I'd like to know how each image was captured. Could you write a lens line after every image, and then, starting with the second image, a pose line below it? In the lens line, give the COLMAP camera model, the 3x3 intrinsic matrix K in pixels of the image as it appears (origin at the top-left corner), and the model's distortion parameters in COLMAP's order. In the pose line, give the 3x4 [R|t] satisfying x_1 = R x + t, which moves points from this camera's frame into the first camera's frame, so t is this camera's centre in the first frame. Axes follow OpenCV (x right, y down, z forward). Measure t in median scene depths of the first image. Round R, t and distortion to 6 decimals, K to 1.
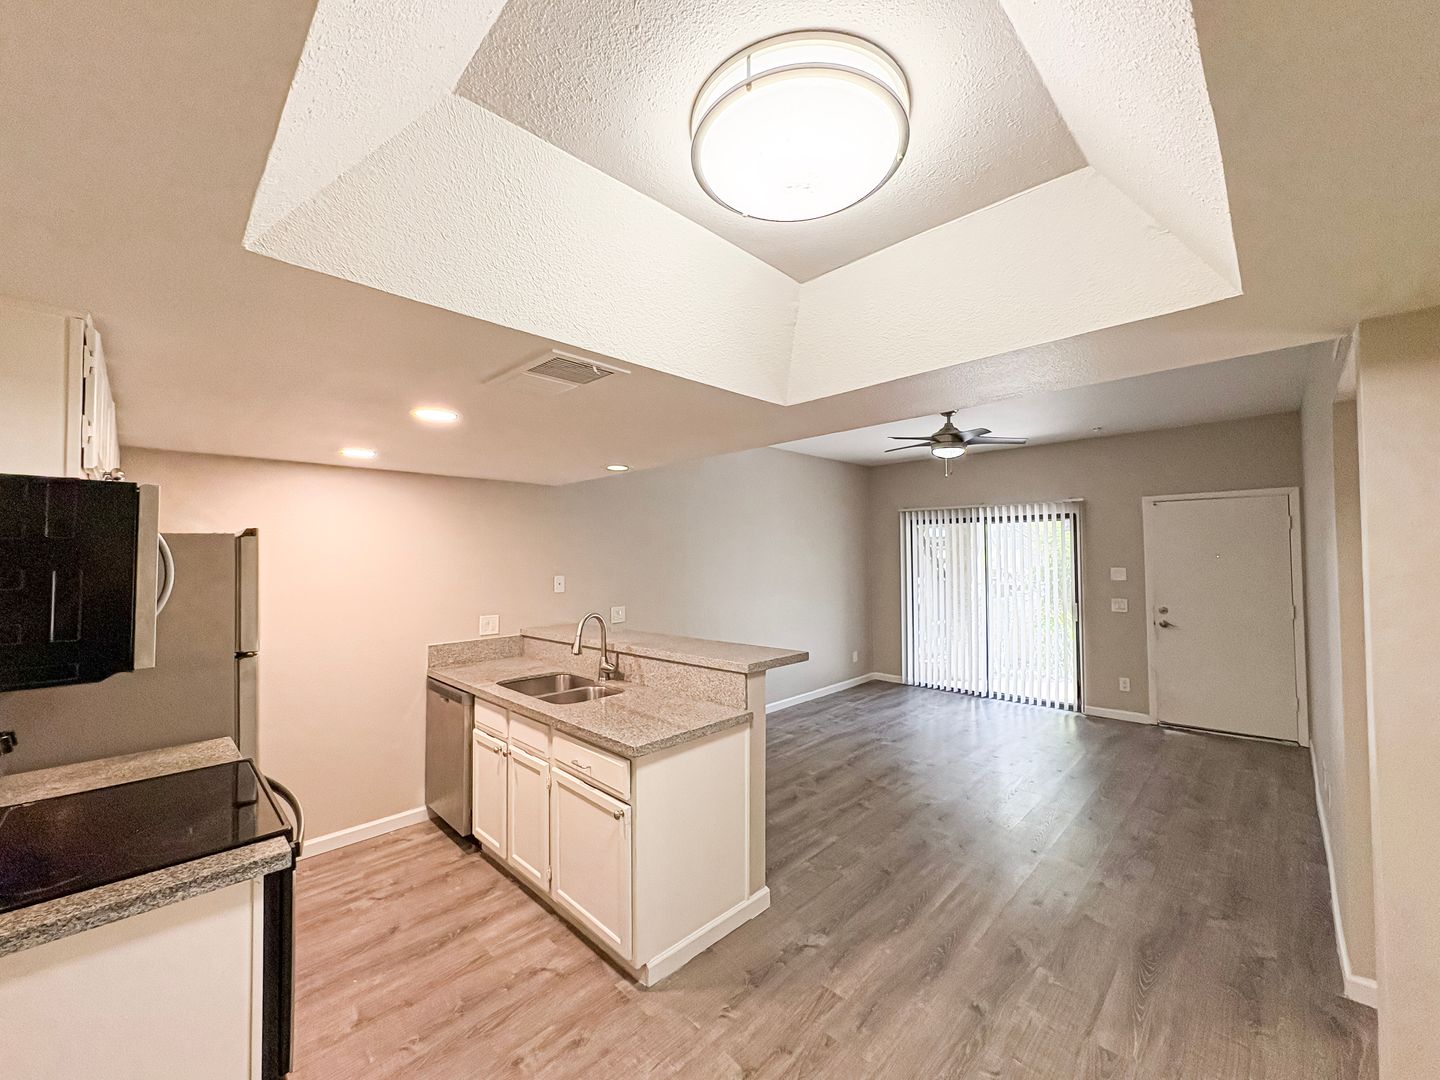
lens RADIAL K [[571.8, 0, 720.0], [0, 571.8, 540.0], [0, 0, 1]] dist [0.001236, 0.000135]
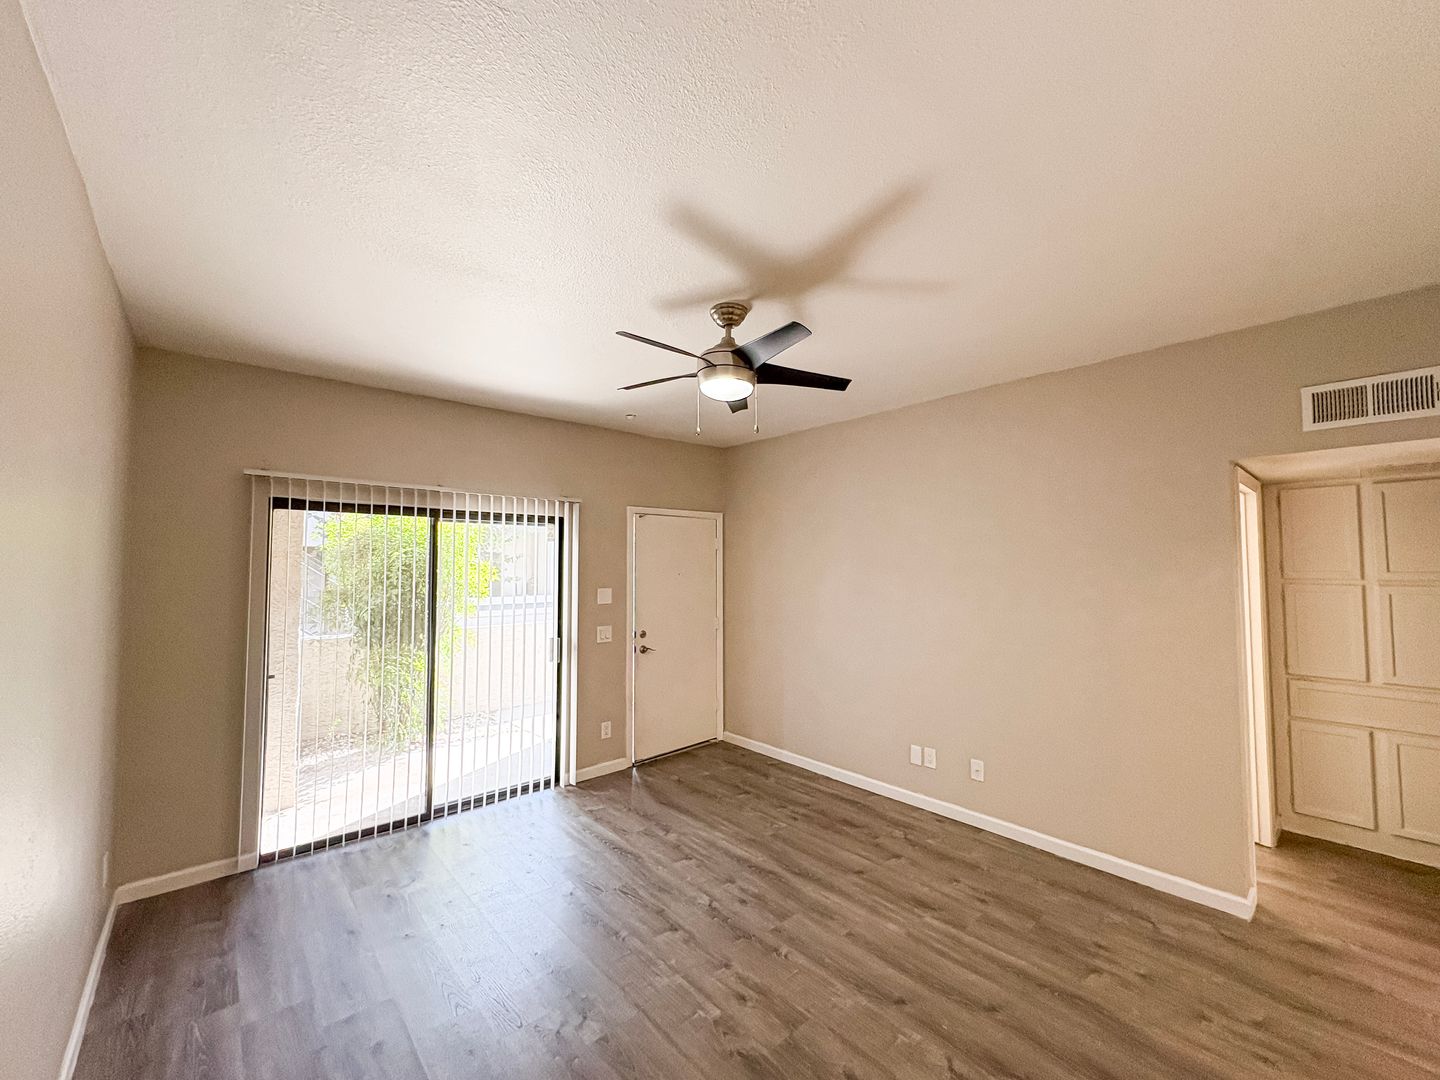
lens RADIAL K [[571.8, 0, 720.0], [0, 571.8, 540.0], [0, 0, 1]] dist [0.001236, 0.000135]
pose [[0.069502, 0.051107, 0.996272, -0.121599], [-0.027581, 0.998404, -0.049292, 0.015549], [-0.997200, -0.024052, 0.070801, 0.809729]]
